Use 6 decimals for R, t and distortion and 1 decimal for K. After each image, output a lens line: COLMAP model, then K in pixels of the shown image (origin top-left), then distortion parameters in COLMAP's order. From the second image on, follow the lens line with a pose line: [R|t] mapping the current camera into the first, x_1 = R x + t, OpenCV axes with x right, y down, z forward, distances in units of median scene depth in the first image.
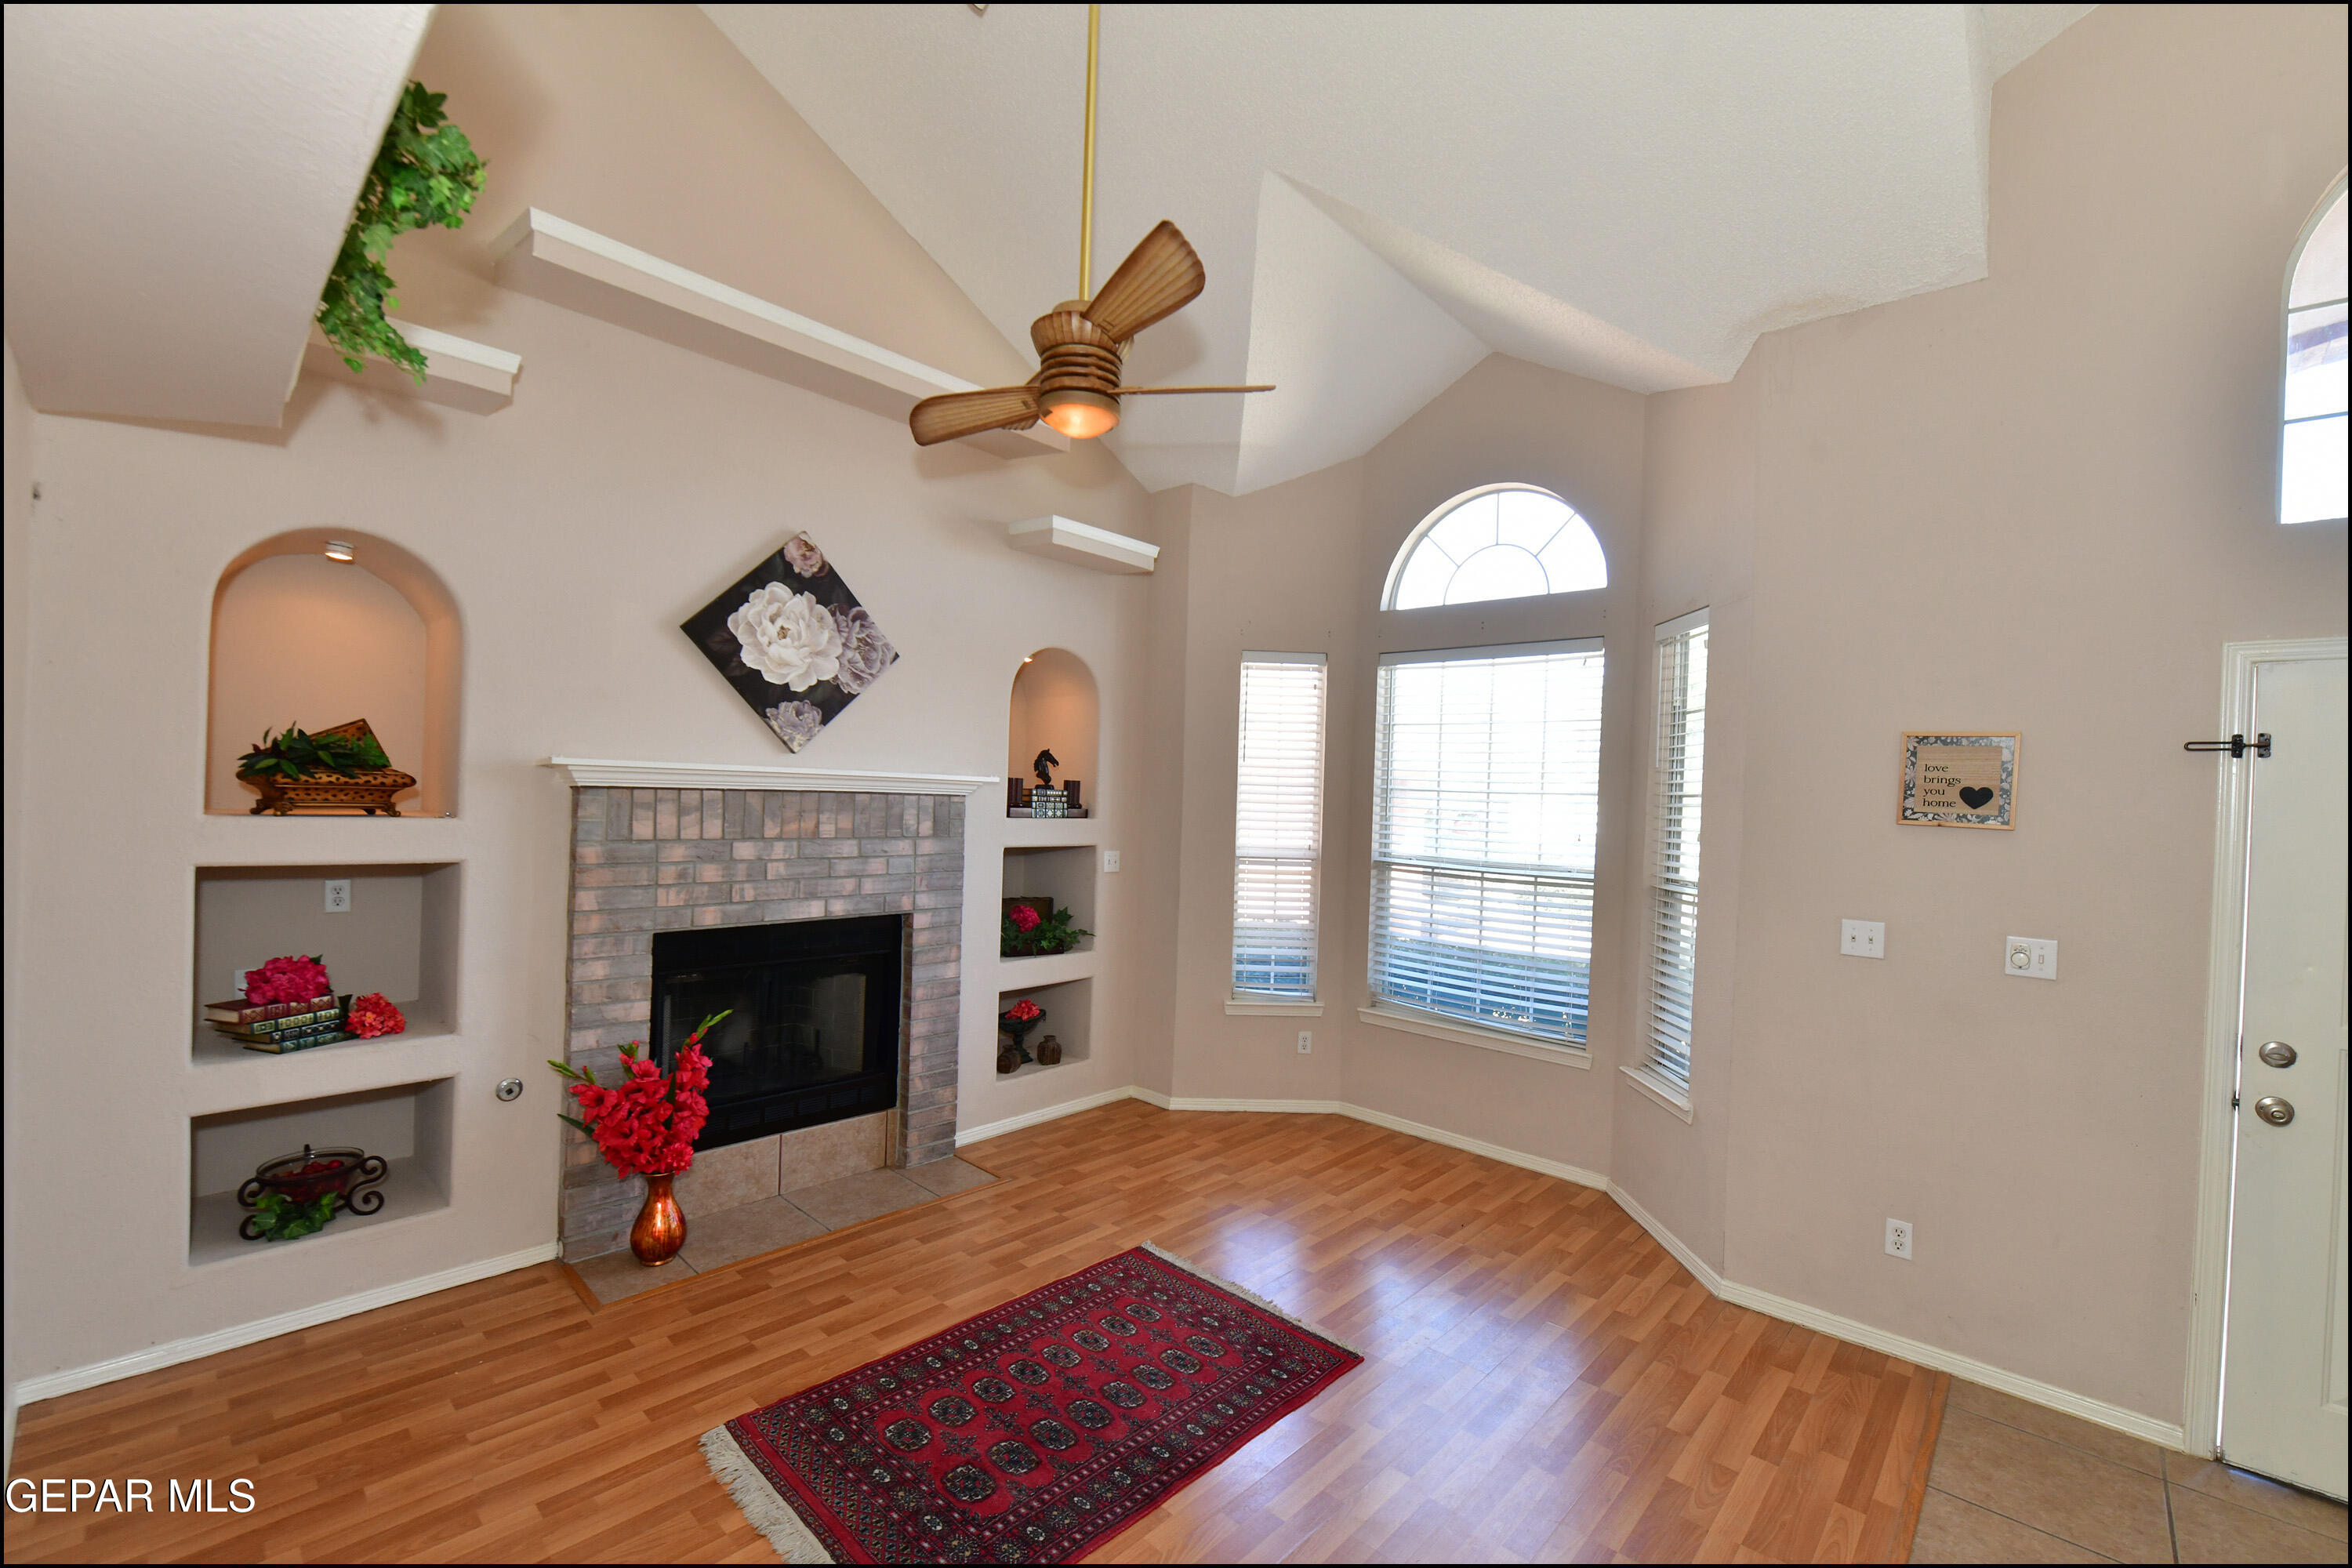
lens RADIAL K [[971.8, 0, 1194.0], [0, 971.8, 793.9], [0, 0, 1]] dist [-0.010498, -0.000372]
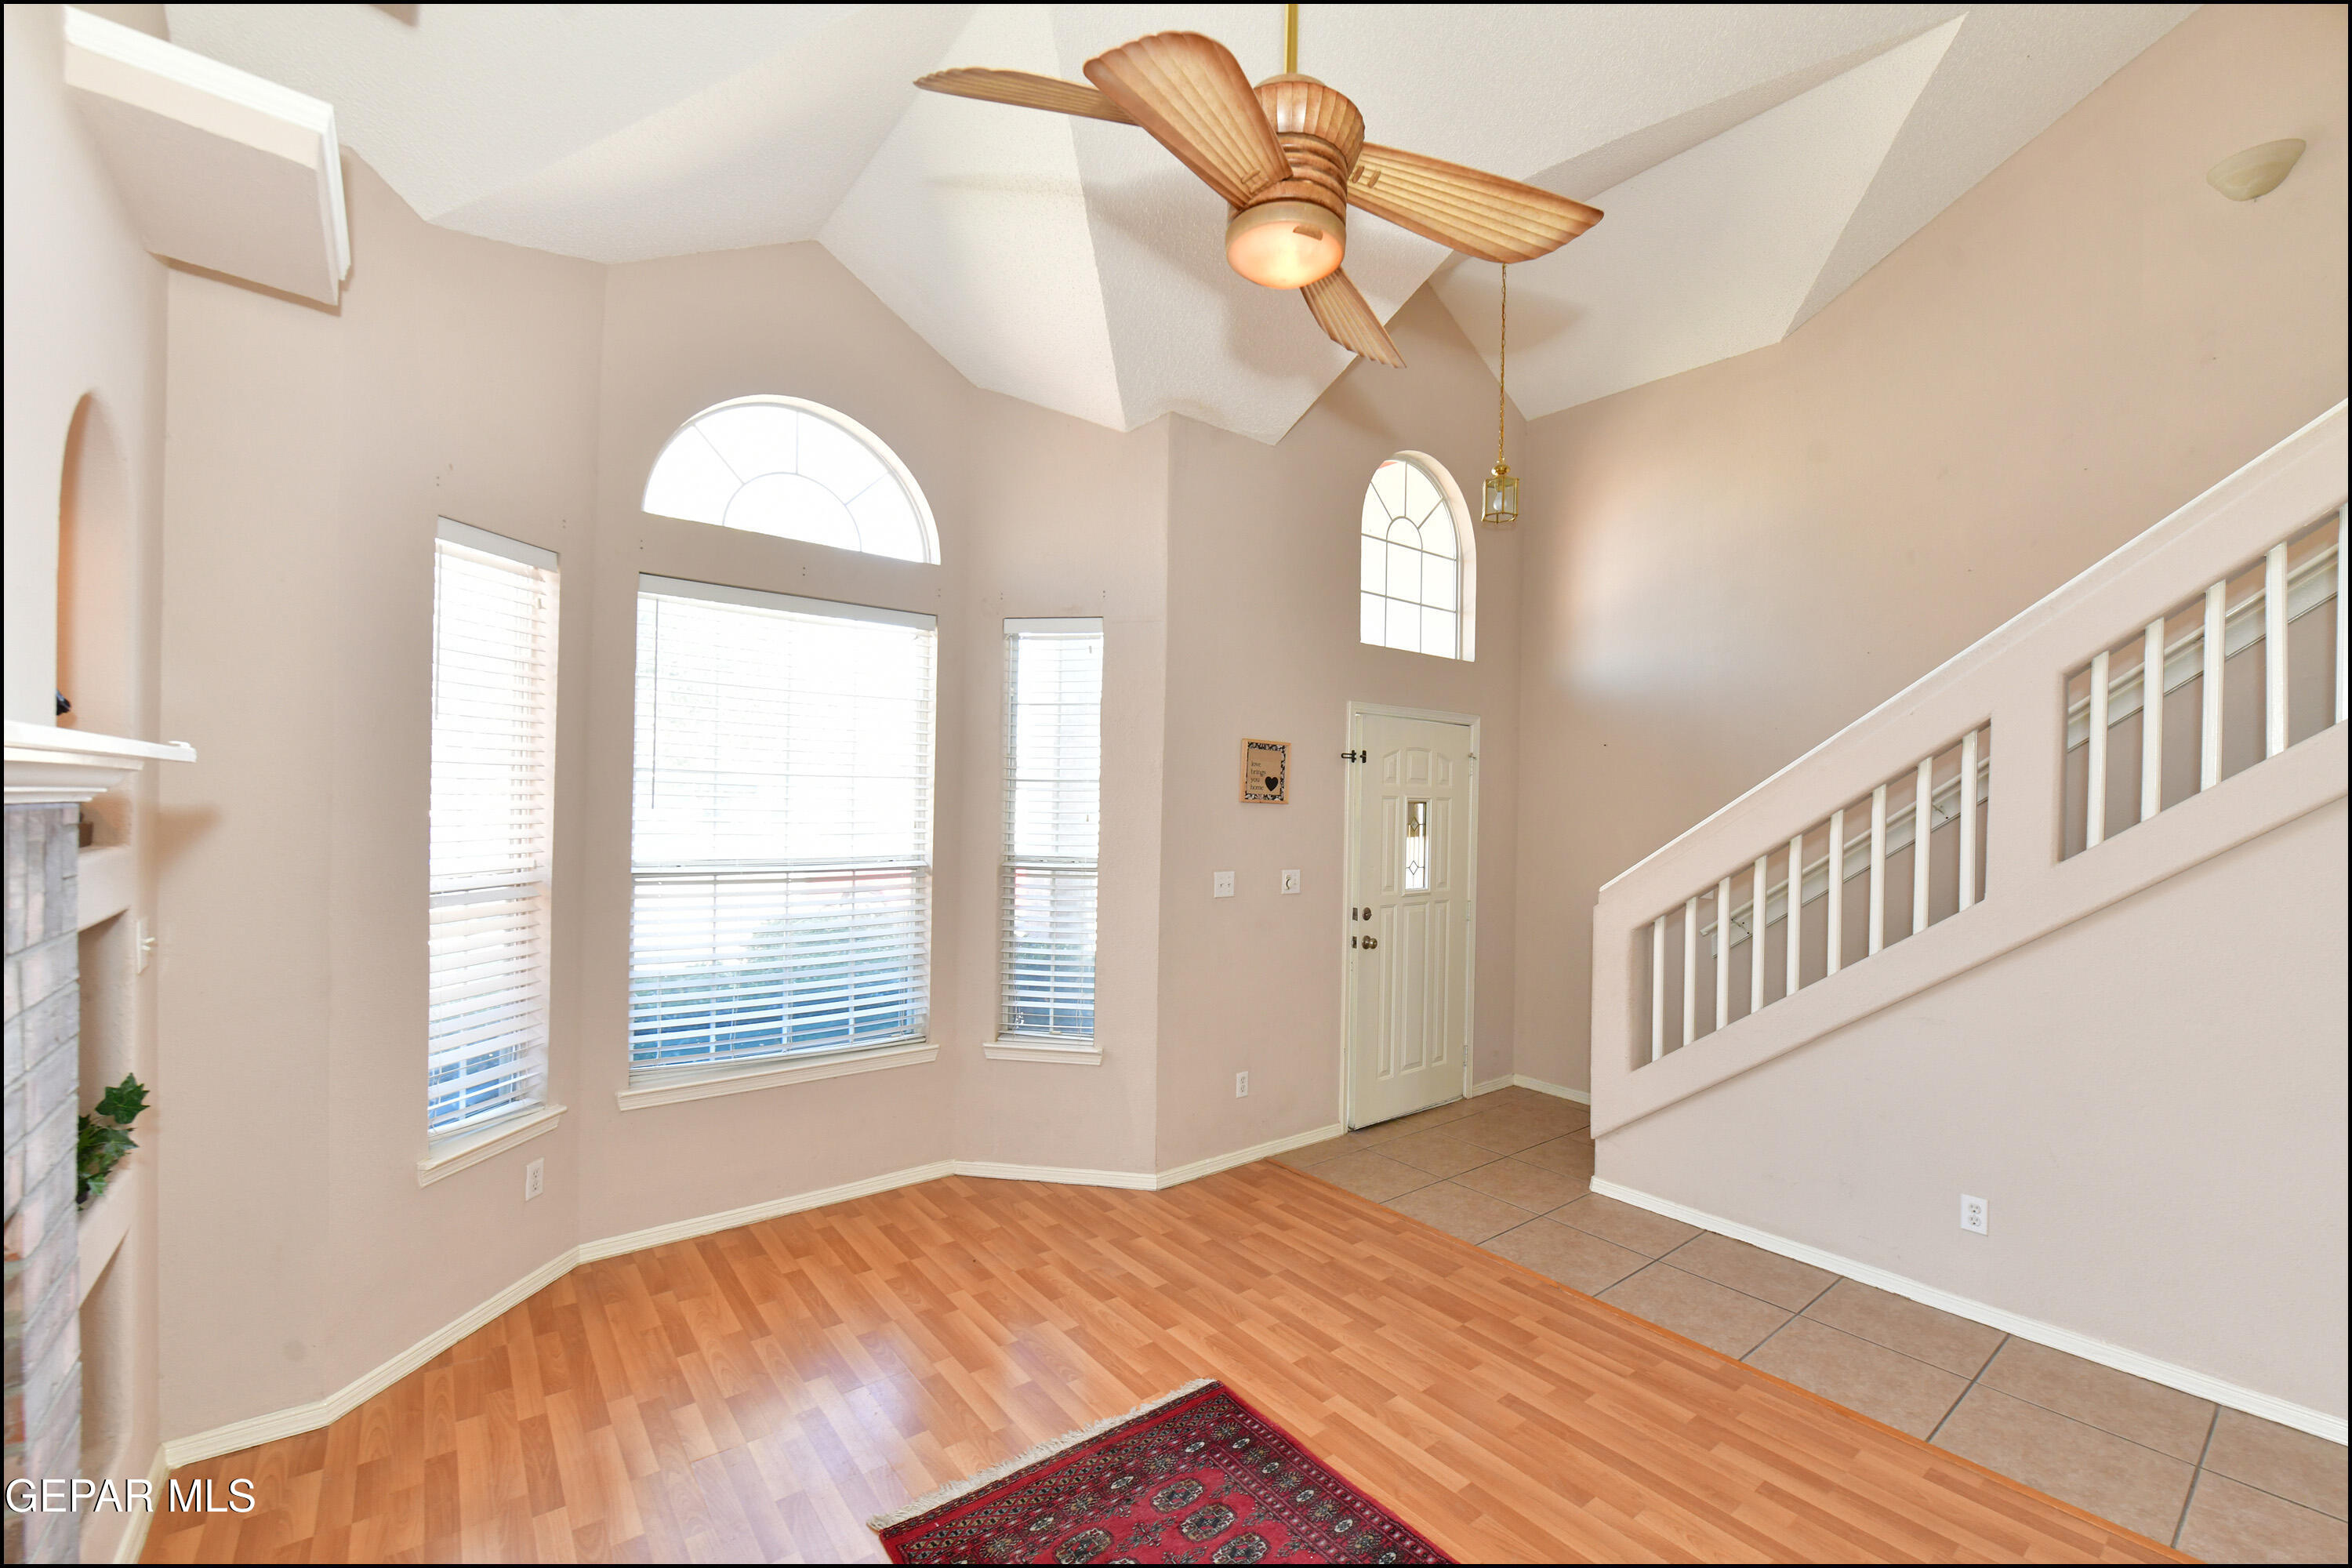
lens RADIAL K [[971.8, 0, 1197.0], [0, 971.8, 796.6], [0, 0, 1]] dist [-0.010498, -0.000372]
pose [[0.154095, -0.031013, 0.987569, -0.541175], [-0.014373, 0.999331, 0.033625, -0.018698], [-0.987952, -0.019375, 0.153546, 0.633768]]
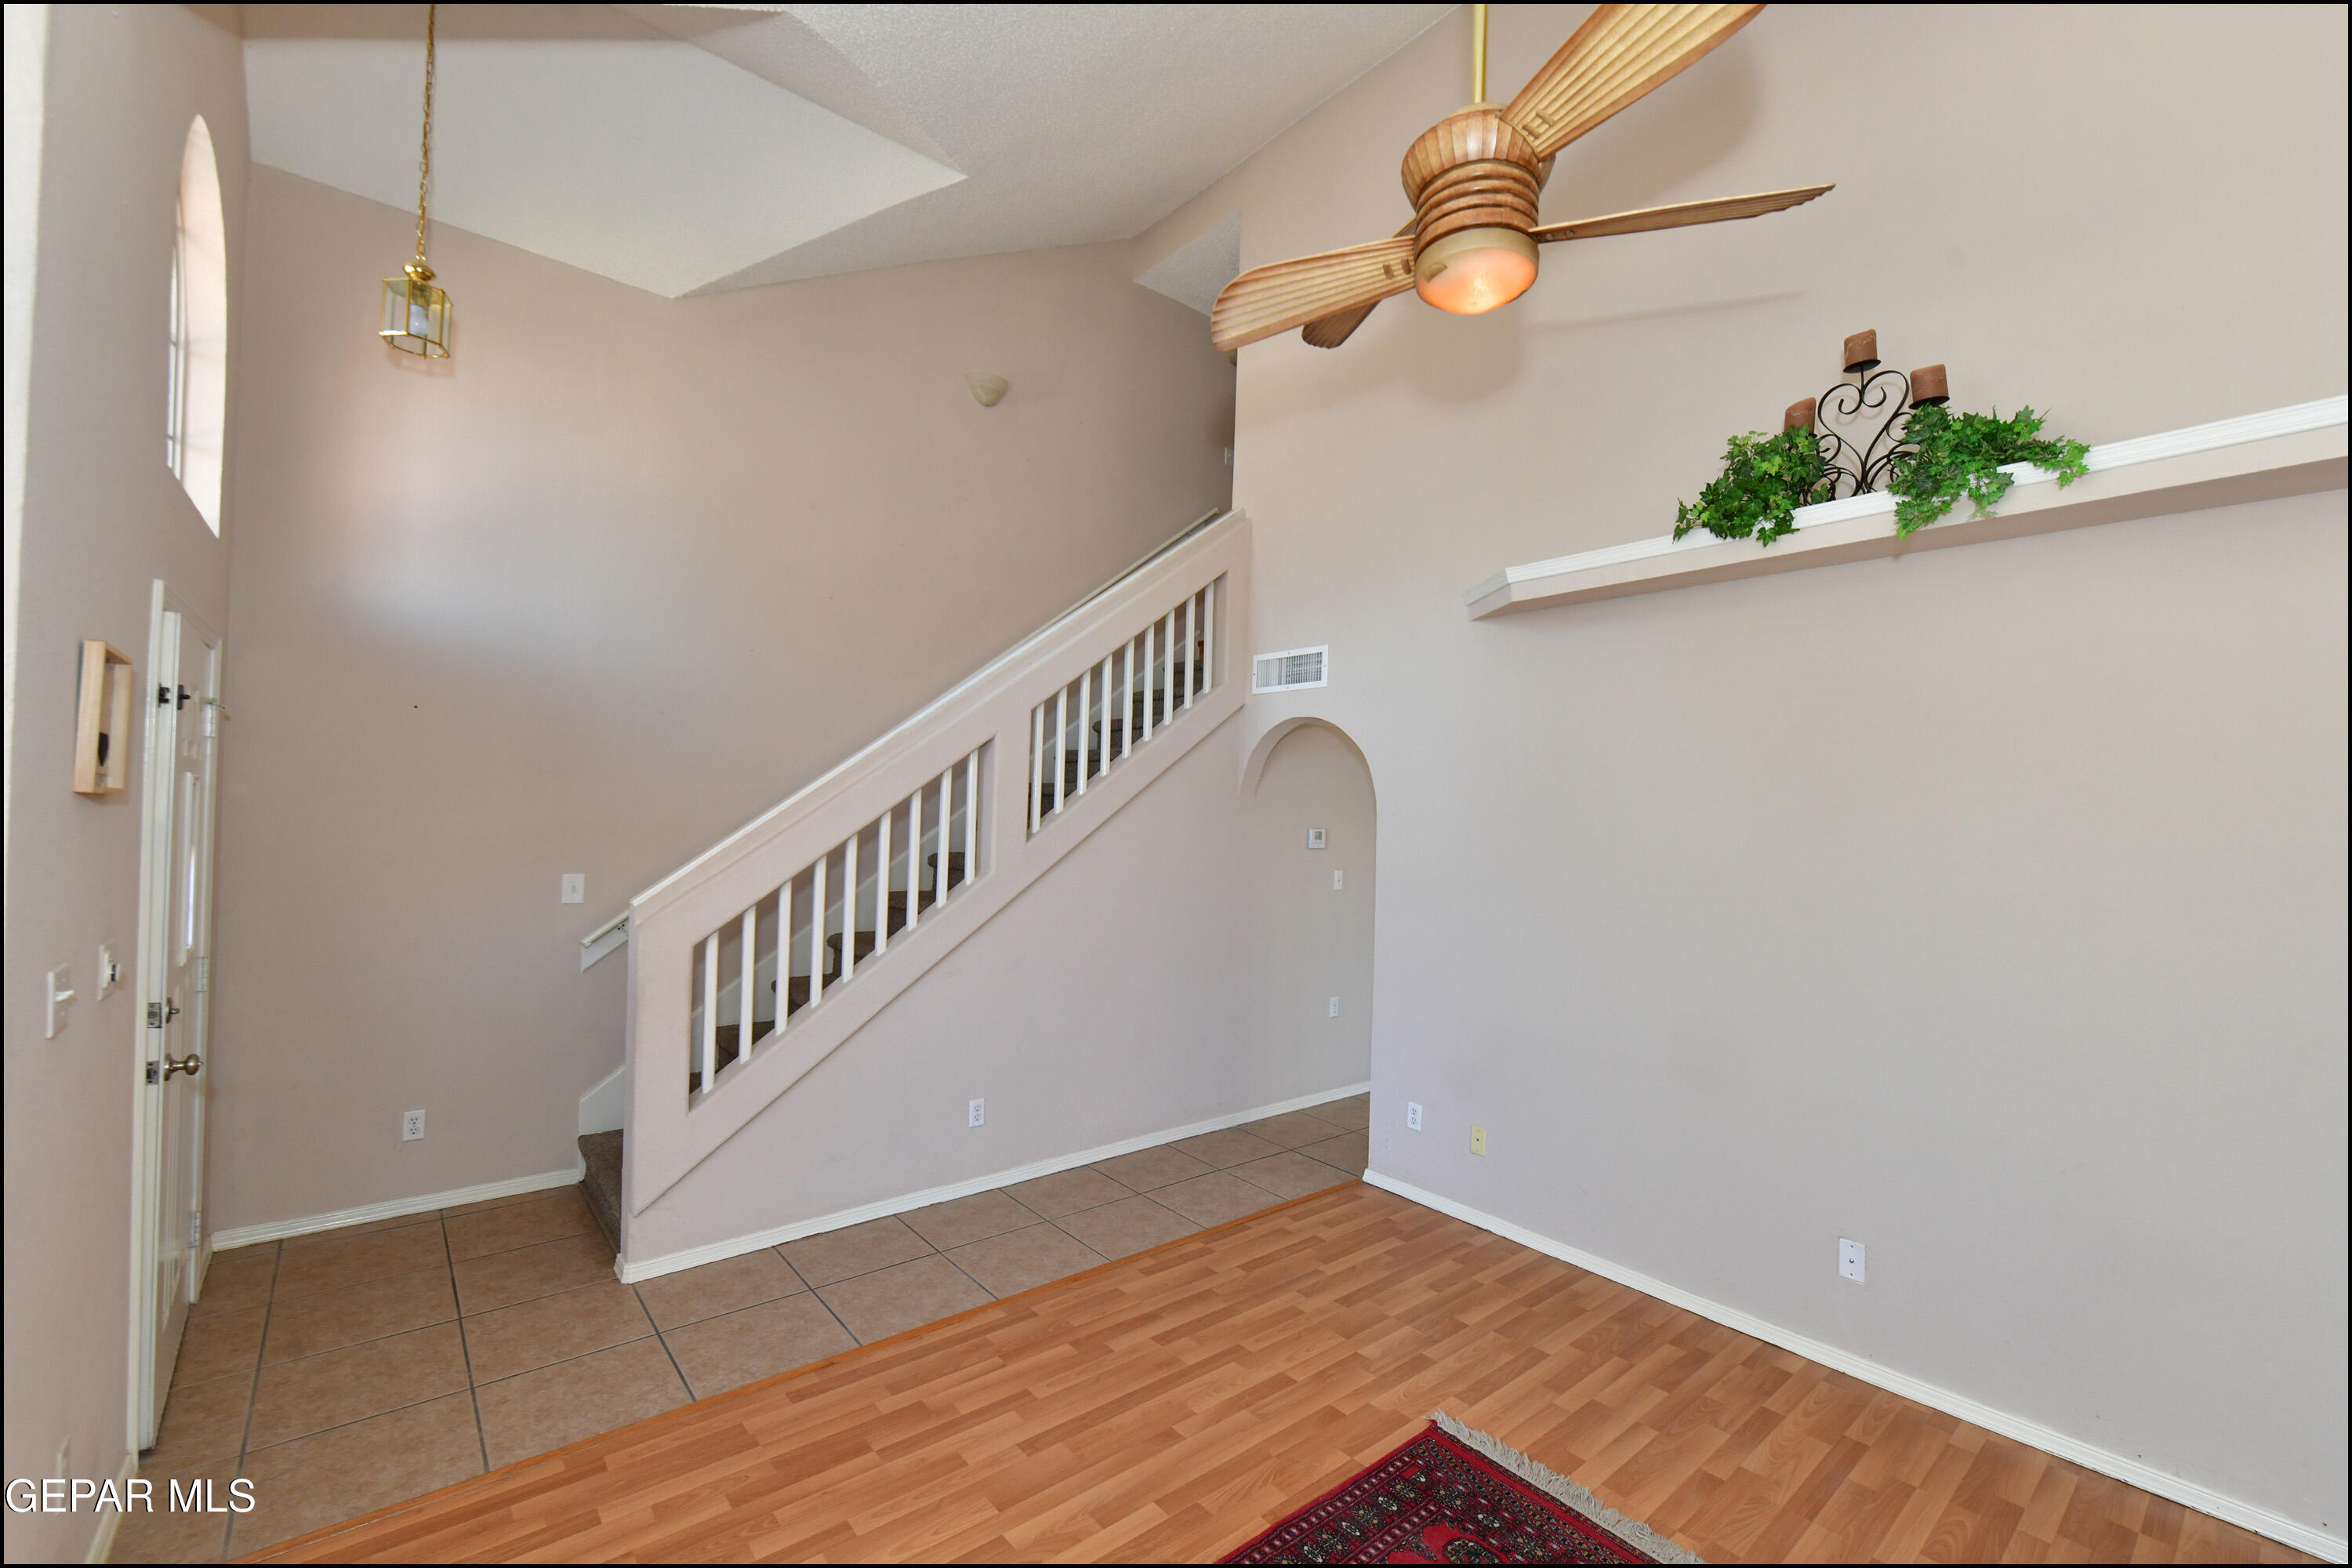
lens RADIAL K [[971.8, 0, 1199.5], [0, 971.8, 796.2], [0, 0, 1]] dist [-0.010498, -0.000372]
pose [[-0.990916, -0.060550, 0.120076, -0.019417], [-0.062484, 0.997969, -0.012404, -0.001575], [-0.119082, -0.019794, -0.992687, 1.131620]]
